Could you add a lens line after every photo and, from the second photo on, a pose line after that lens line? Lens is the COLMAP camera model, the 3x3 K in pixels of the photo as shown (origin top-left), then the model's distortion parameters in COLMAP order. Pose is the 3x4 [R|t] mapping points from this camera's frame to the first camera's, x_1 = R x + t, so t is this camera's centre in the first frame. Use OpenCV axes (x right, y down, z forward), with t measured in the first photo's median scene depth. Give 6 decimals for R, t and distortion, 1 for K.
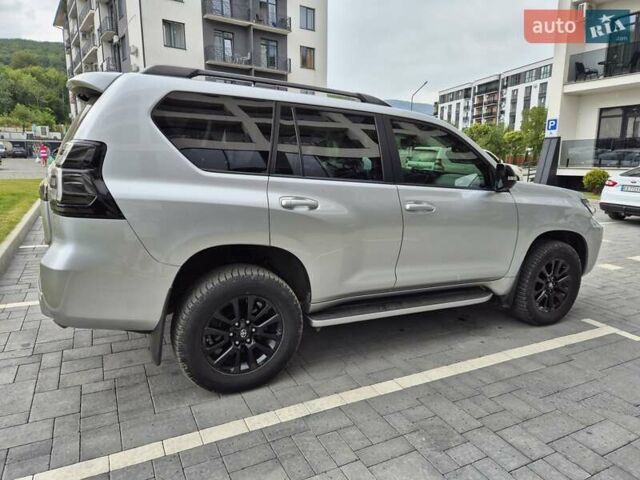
lens RADIAL K [[422.0, 0, 315.1], [0, 422.0, 239.8], [0, 0, 1]] dist [0.069761, -0.046465]
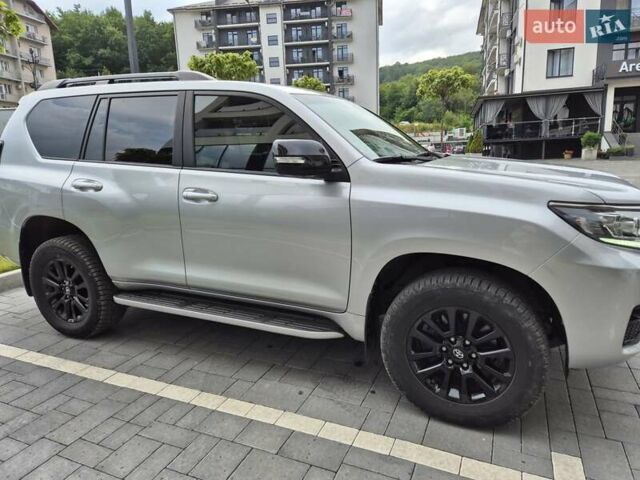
lens RADIAL K [[422.0, 0, 325.7], [0, 422.0, 240.2], [0, 0, 1]] dist [0.069761, -0.046465]
pose [[0.637806, 0.116713, -0.761302, 1.104631], [-0.107943, 0.992242, 0.061684, -0.071650], [0.762595, 0.042835, 0.645456, 0.675219]]
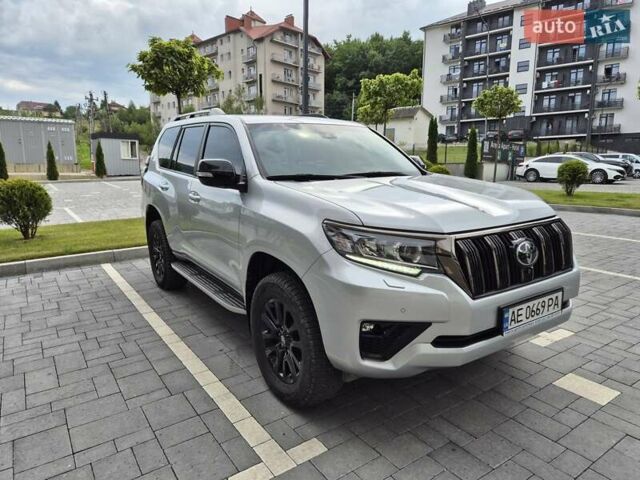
lens RADIAL K [[422.0, 0, 322.1], [0, 422.0, 241.1], [0, 0, 1]] dist [0.069761, -0.046465]
pose [[0.142036, 0.150095, -0.978416, 1.548511], [-0.187207, 0.974672, 0.122344, -0.177633], [0.971998, 0.165789, 0.166538, 1.216870]]
